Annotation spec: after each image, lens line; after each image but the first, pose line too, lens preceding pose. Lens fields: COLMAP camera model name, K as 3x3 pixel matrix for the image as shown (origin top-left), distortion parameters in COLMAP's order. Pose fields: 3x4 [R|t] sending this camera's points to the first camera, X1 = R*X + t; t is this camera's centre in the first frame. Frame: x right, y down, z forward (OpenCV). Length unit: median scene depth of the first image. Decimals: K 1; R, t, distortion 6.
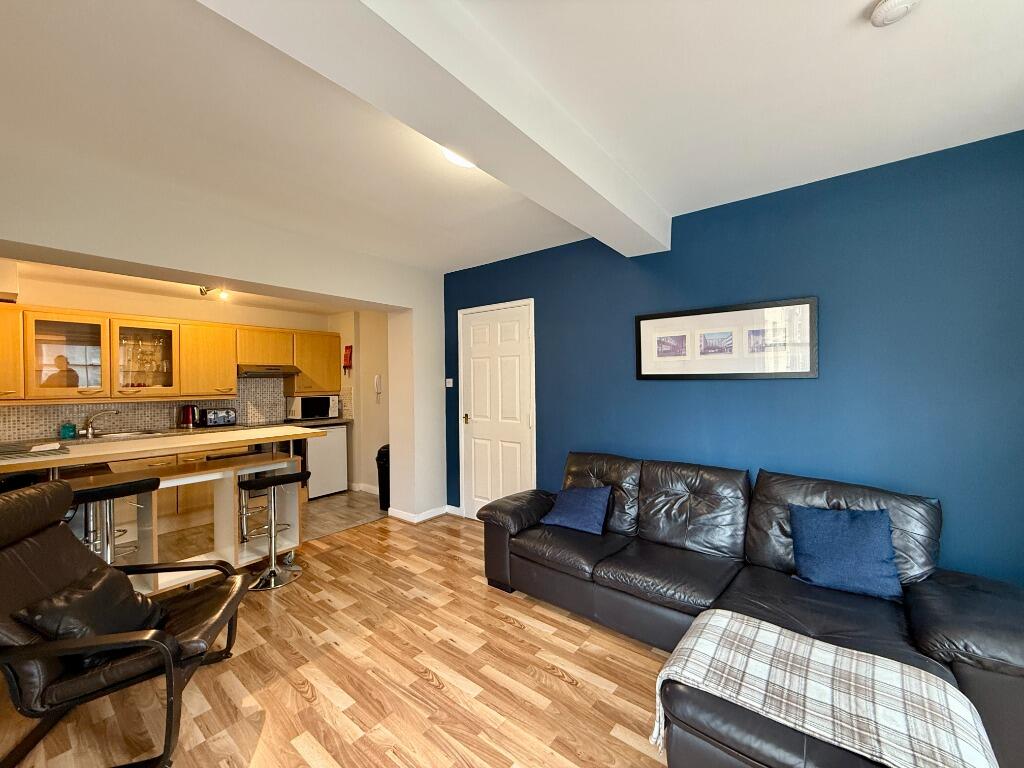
lens RADIAL K [[408.2, 0, 509.9], [0, 408.2, 383.3], [0, 0, 1]] dist [0.000323, 0.000047]
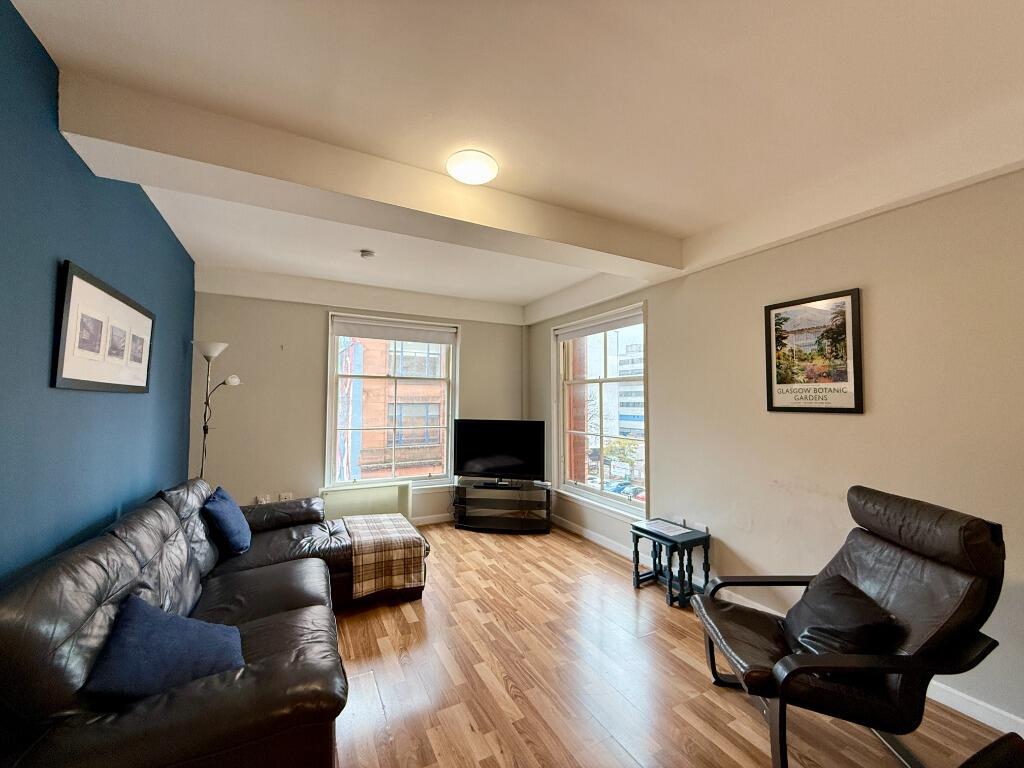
lens RADIAL K [[408.2, 0, 509.9], [0, 408.2, 383.3], [0, 0, 1]] dist [0.000323, 0.000047]
pose [[-0.914830, 0.023941, 0.403128, -0.452817], [0.005289, 0.998866, -0.047319, 0.013906], [-0.403804, -0.041157, -0.913919, 1.449087]]
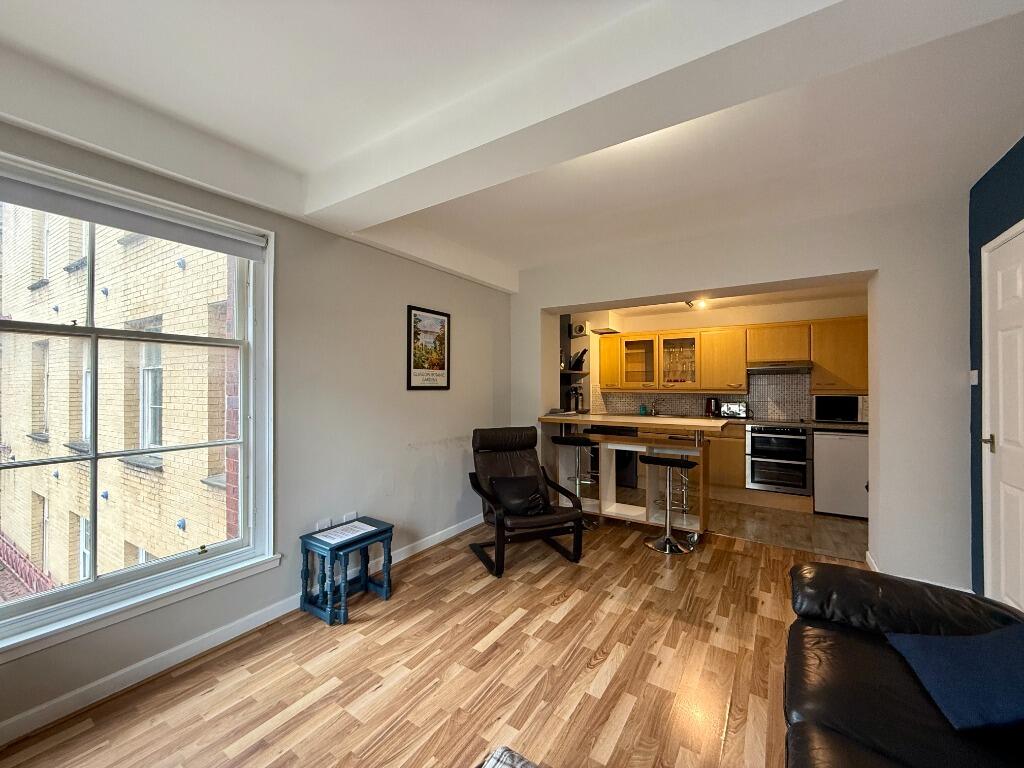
lens RADIAL K [[408.2, 0, 509.9], [0, 408.2, 383.3], [0, 0, 1]] dist [0.000323, 0.000047]
pose [[0.084883, 0.006370, -0.996371, 0.611655], [-0.003781, 0.999974, 0.006071, 0.009389], [0.996384, 0.003252, 0.084905, 0.506877]]
